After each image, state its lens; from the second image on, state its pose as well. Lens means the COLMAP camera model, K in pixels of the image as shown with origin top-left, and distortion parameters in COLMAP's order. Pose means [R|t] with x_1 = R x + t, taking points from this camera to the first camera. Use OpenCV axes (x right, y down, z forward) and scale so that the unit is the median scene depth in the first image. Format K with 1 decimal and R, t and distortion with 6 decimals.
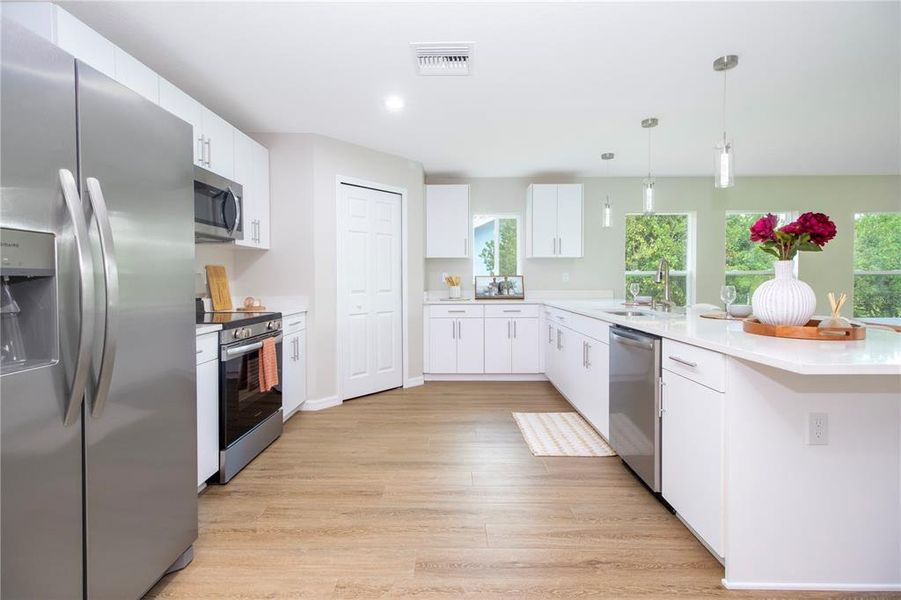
lens RADIAL K [[418.6, 0, 445.3], [0, 418.6, 285.0], [0, 0, 1]] dist [0.003851, 0.001023]
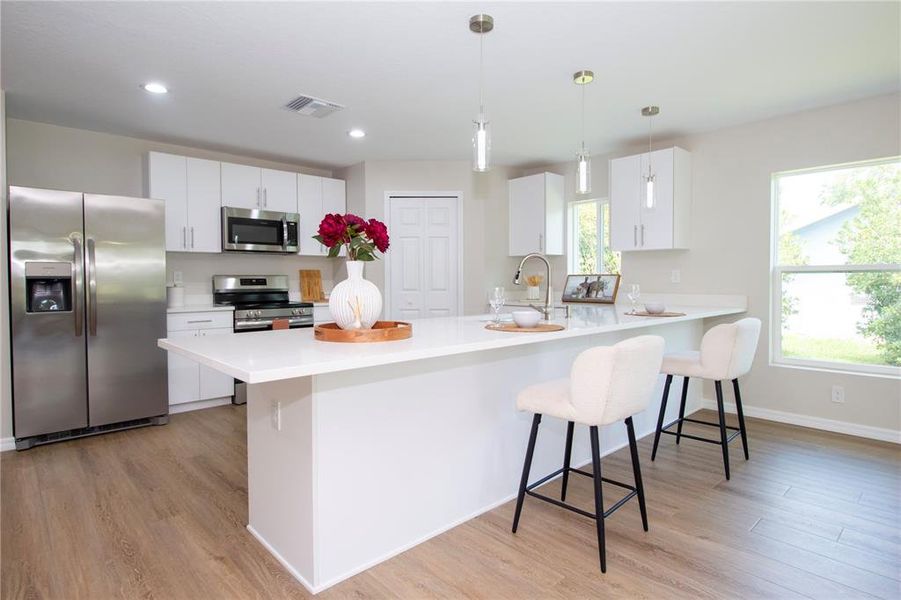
lens RADIAL K [[481.0, 0, 428.3], [0, 481.0, 276.9], [0, 0, 1]] dist [0.004670, -0.001409]
pose [[0.681051, -0.002645, -0.732231, 0.699136], [-0.010207, 0.999862, -0.013106, -0.001986], [0.732164, 0.016399, 0.680930, 0.138555]]
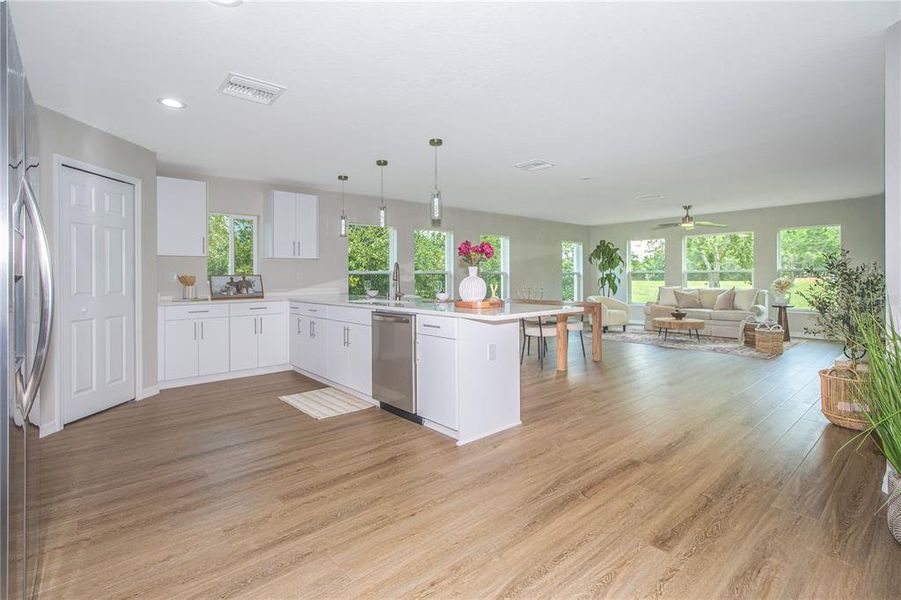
lens RADIAL K [[426.7, 0, 448.3], [0, 426.7, 275.0], [0, 0, 1]] dist [-0.004121, -0.000712]
pose [[0.745063, -0.001875, 0.666991, -0.205067], [0.016396, 0.999745, -0.015504, 0.002633], [-0.666792, 0.022487, 0.744904, -0.124806]]
